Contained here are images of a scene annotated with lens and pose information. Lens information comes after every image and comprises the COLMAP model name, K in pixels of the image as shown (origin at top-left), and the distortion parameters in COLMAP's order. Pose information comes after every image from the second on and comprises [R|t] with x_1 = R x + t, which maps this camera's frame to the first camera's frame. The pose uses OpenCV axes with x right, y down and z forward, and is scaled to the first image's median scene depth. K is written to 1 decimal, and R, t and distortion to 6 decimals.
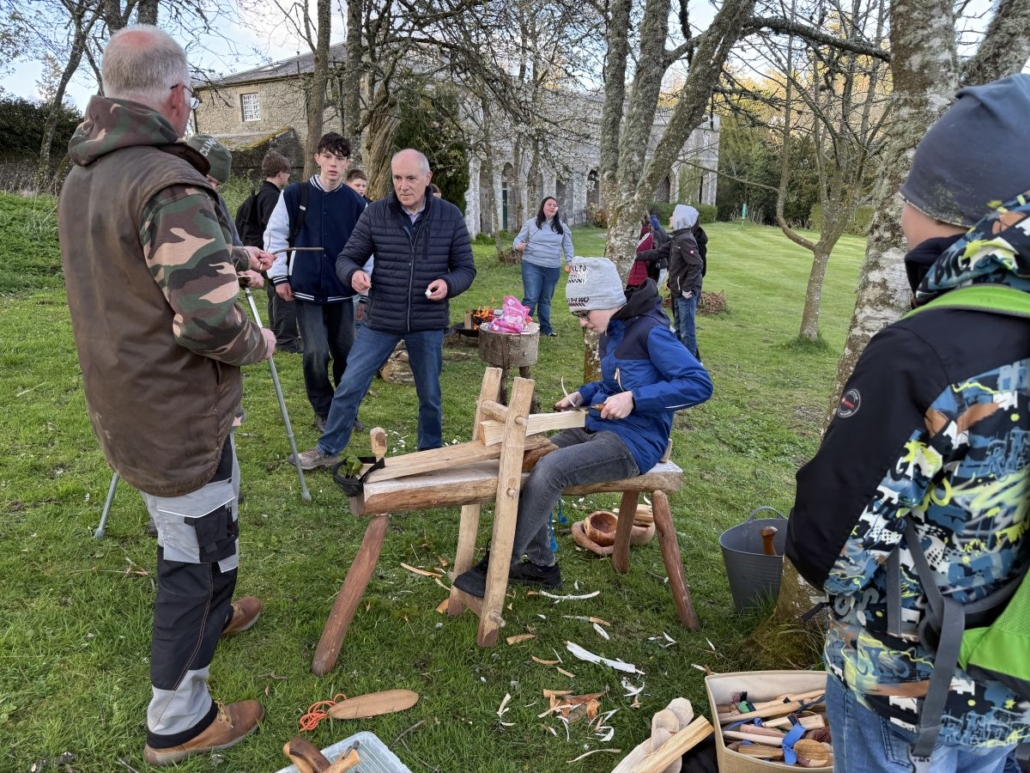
lens RADIAL K [[742.9, 0, 515.0], [0, 742.9, 386.5], [0, 0, 1]] dist [0.053927, -0.001351]
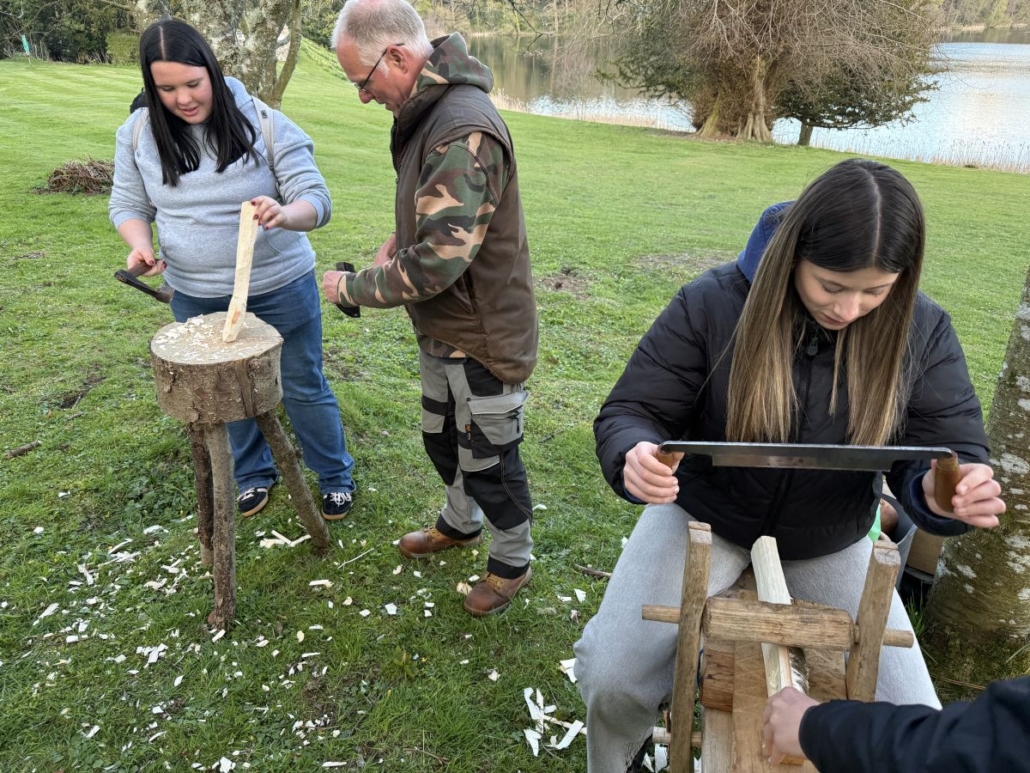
lens RADIAL K [[747.7, 0, 515.0], [0, 747.7, 386.5], [0, 0, 1]] dist [-0.001836, 0.002295]
pose [[0.639895, -0.348380, 0.684957, -0.095712], [0.199349, 0.936075, 0.289869, -0.064365], [-0.742155, -0.048941, 0.668439, 0.215553]]
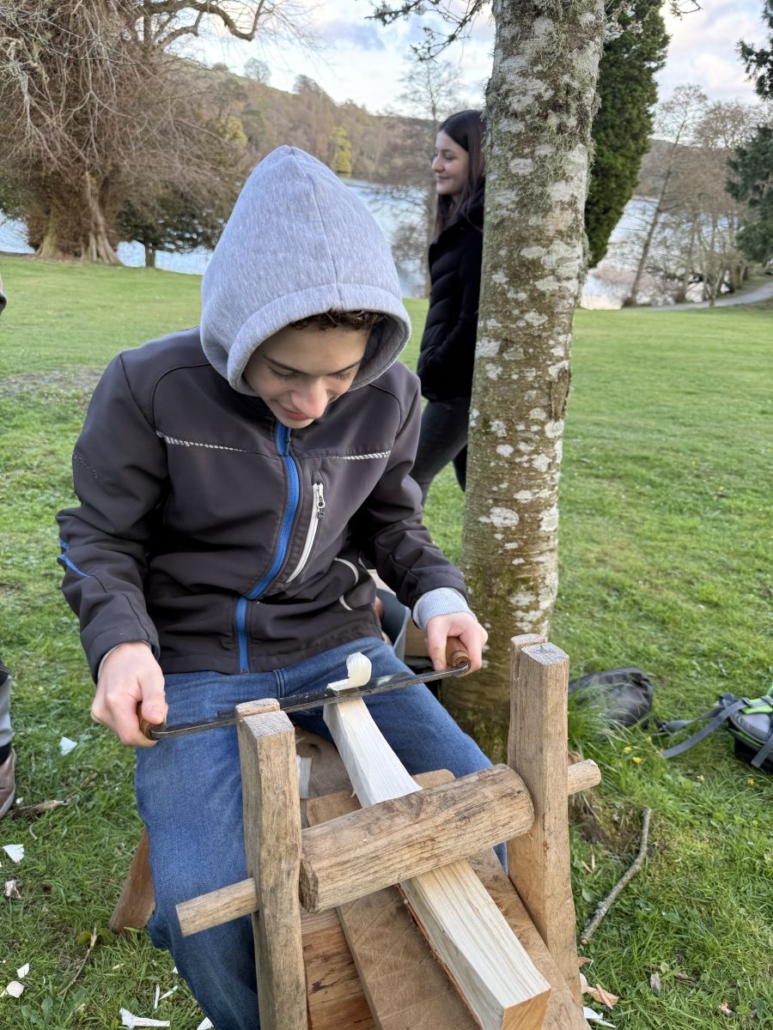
lens RADIAL K [[747.7, 0, 386.5], [0, 747.7, 515.0], [0, 0, 1]] dist [-0.001836, 0.002295]
pose [[0.051767, -0.418201, 0.906878, -0.053069], [0.169126, 0.898650, 0.404752, -0.042527], [-0.984234, 0.132424, 0.117250, 0.251461]]
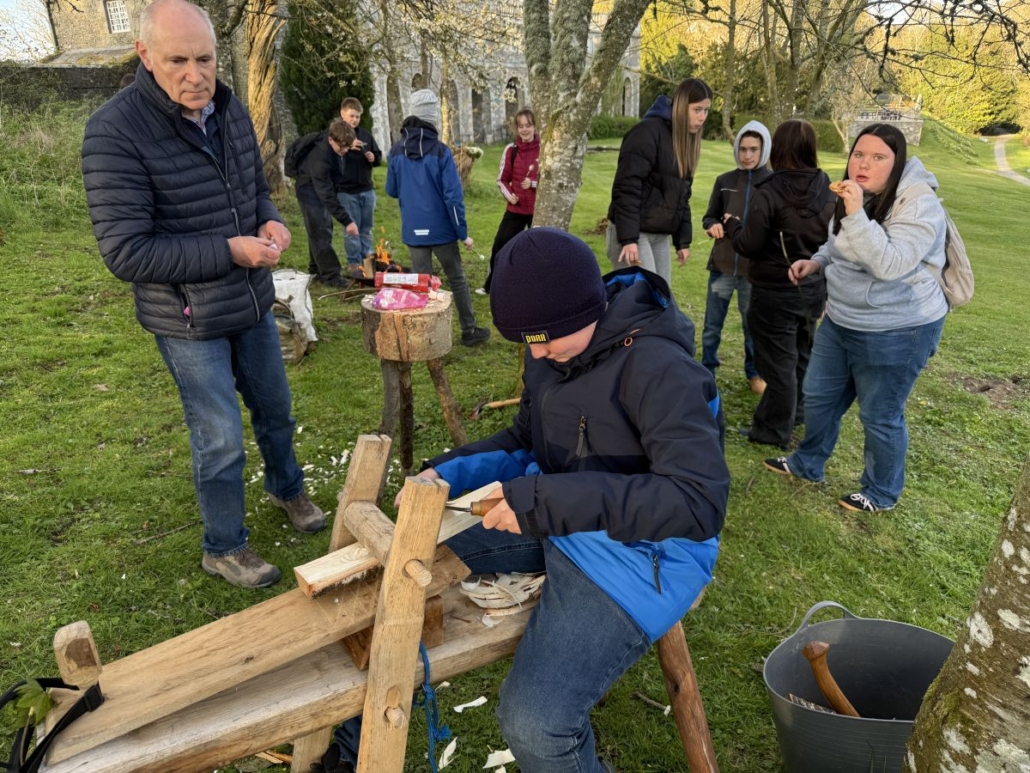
lens RADIAL K [[747.7, 0, 515.0], [0, 747.7, 386.5], [0, 0, 1]] dist [-0.001836, 0.002295]
pose [[0.994155, -0.058807, 0.090541, 0.010485], [0.049278, 0.993345, 0.104106, -0.028494], [-0.096061, -0.099036, 0.990436, 0.133923]]
